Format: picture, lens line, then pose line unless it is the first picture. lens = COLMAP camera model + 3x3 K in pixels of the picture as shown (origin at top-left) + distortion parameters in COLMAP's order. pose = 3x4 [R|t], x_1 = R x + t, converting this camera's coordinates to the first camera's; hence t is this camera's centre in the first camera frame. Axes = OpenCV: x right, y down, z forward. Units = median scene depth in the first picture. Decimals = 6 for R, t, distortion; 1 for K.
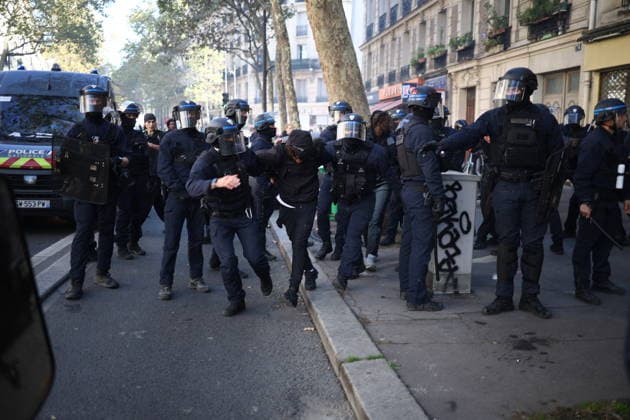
lens RADIAL K [[619.9, 0, 311.2], [0, 619.9, 207.9], [0, 0, 1]] dist [-0.002256, -0.013966]
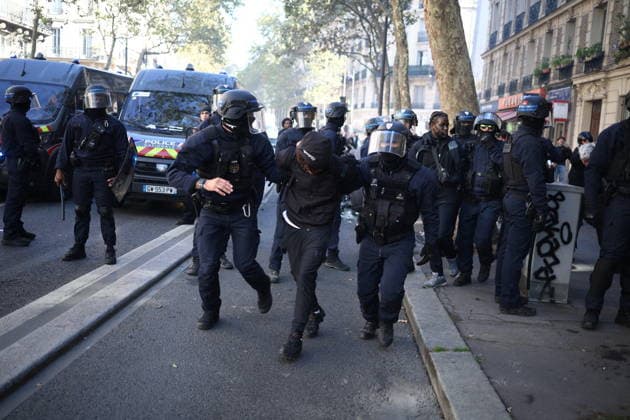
lens RADIAL K [[619.9, 0, 311.2], [0, 619.9, 207.9], [0, 0, 1]] dist [-0.002256, -0.013966]
pose [[0.982001, 0.068859, -0.175878, 0.006178], [-0.070077, 0.997541, -0.000718, 0.005218], [0.175396, 0.013030, 0.984412, -0.028953]]
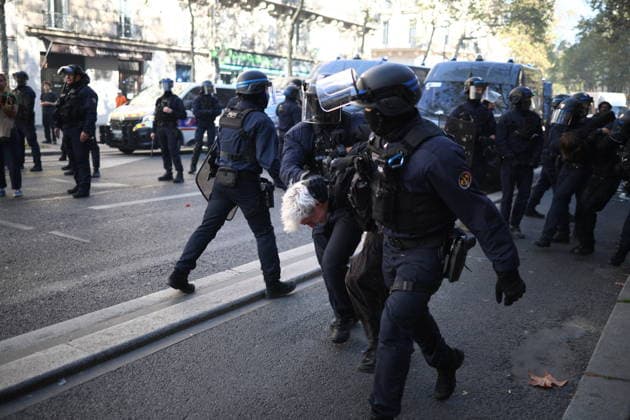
lens RADIAL K [[619.9, 0, 311.2], [0, 619.9, 207.9], [0, 0, 1]] dist [-0.002256, -0.013966]
pose [[0.769492, 0.125495, -0.626205, 0.106760], [-0.102439, 0.992062, 0.072936, 0.008794], [0.630387, 0.008024, 0.776240, -0.123345]]
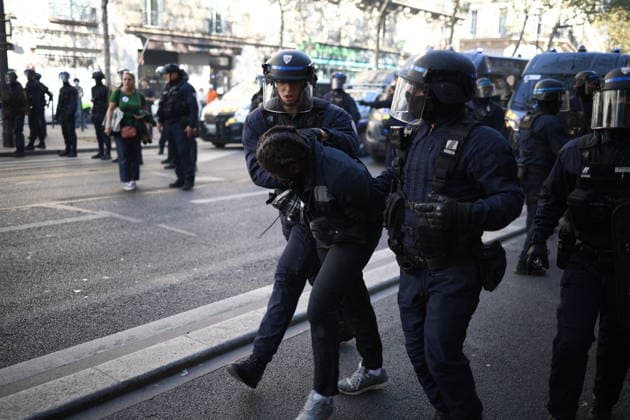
lens RADIAL K [[619.9, 0, 311.2], [0, 619.9, 207.9], [0, 0, 1]] dist [-0.002256, -0.013966]
pose [[0.680523, 0.144050, -0.718428, 0.095565], [-0.105461, 0.989532, 0.098512, 0.006742], [0.725098, 0.008727, 0.688590, -0.134032]]
